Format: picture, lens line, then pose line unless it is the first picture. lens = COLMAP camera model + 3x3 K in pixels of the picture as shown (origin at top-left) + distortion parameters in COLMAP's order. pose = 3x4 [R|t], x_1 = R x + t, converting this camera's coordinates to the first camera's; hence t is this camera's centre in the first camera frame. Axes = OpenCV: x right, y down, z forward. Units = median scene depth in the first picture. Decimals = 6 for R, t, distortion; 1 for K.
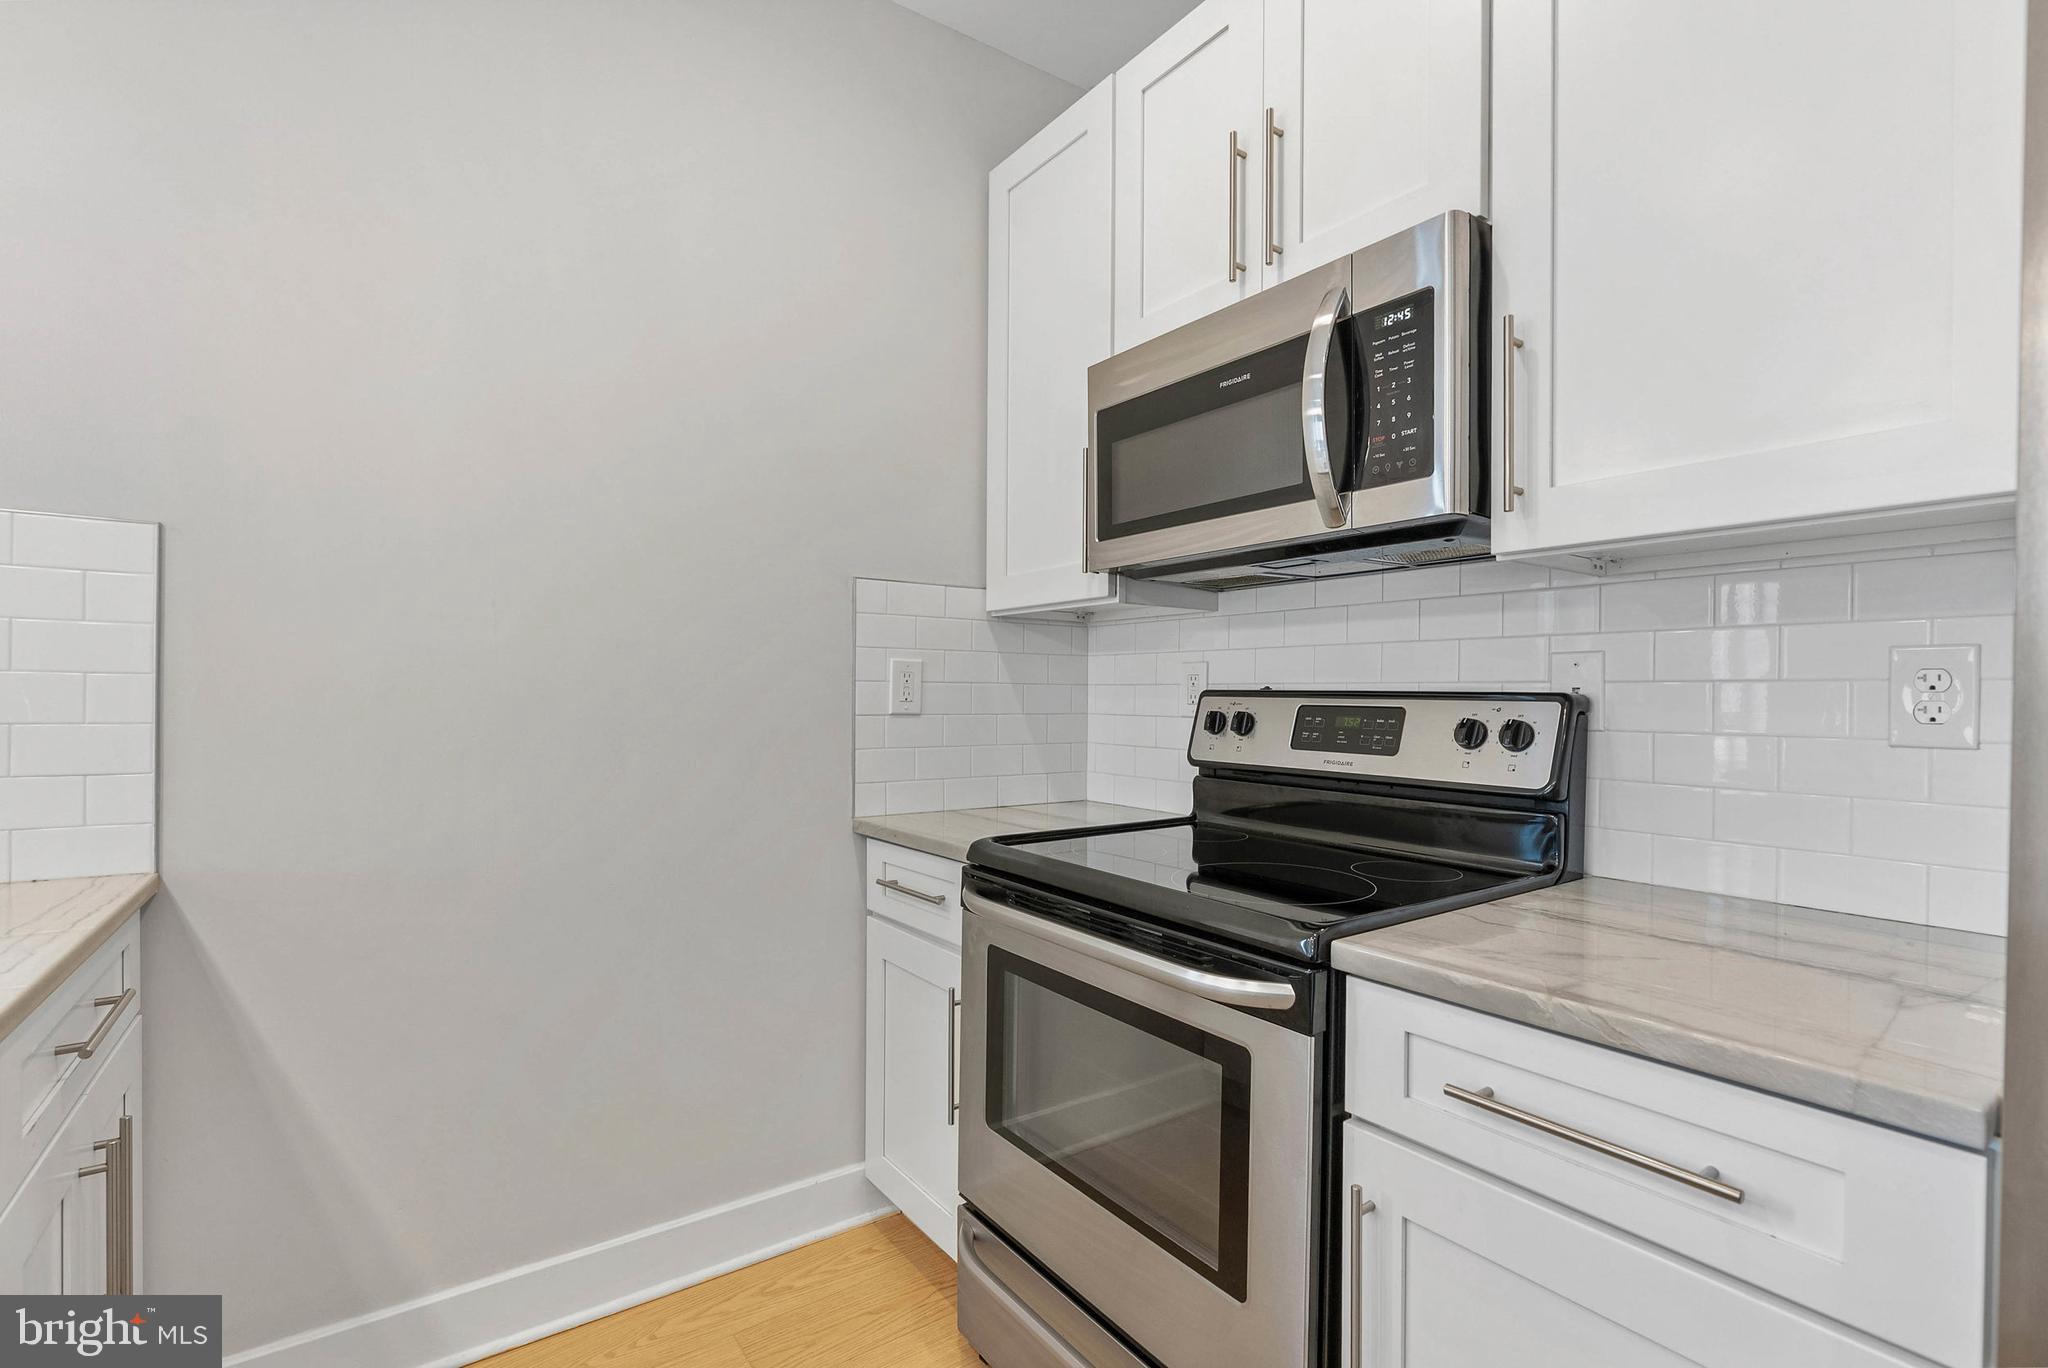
lens RADIAL K [[936.8, 0, 1025.4], [0, 936.8, 697.1], [0, 0, 1]] dist [0.002820, 0.000595]
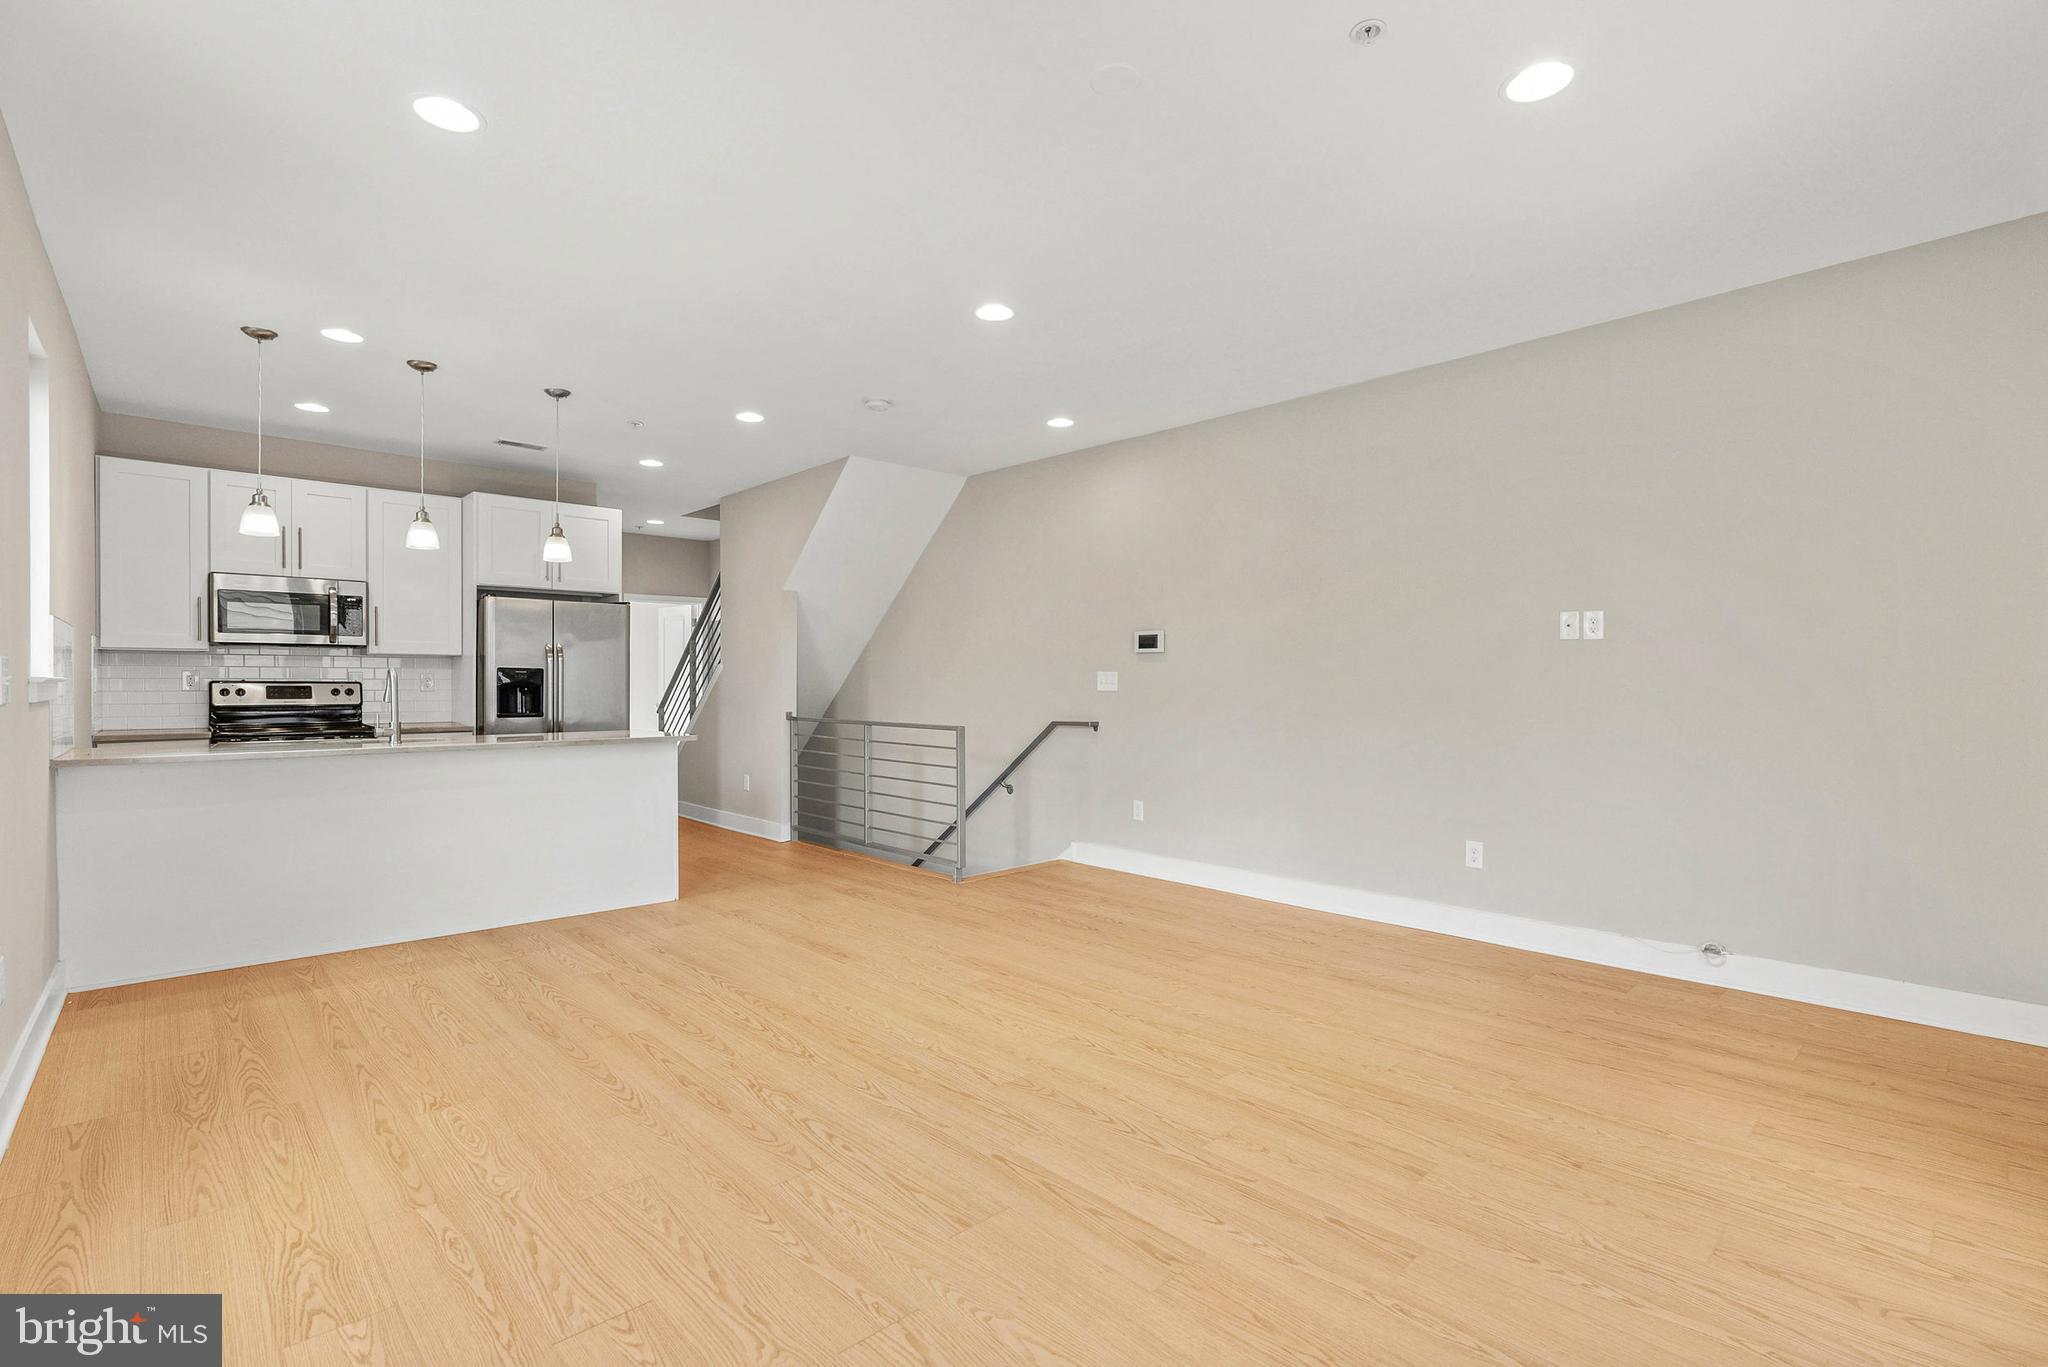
lens RADIAL K [[936.8, 0, 1025.0], [0, 936.8, 681.0], [0, 0, 1]] dist [0.002820, 0.000595]
pose [[-0.106166, -0.012640, 0.994268, -3.532327], [-0.005883, 0.999910, 0.012084, -0.067803], [-0.994331, -0.004567, -0.106230, -1.382858]]
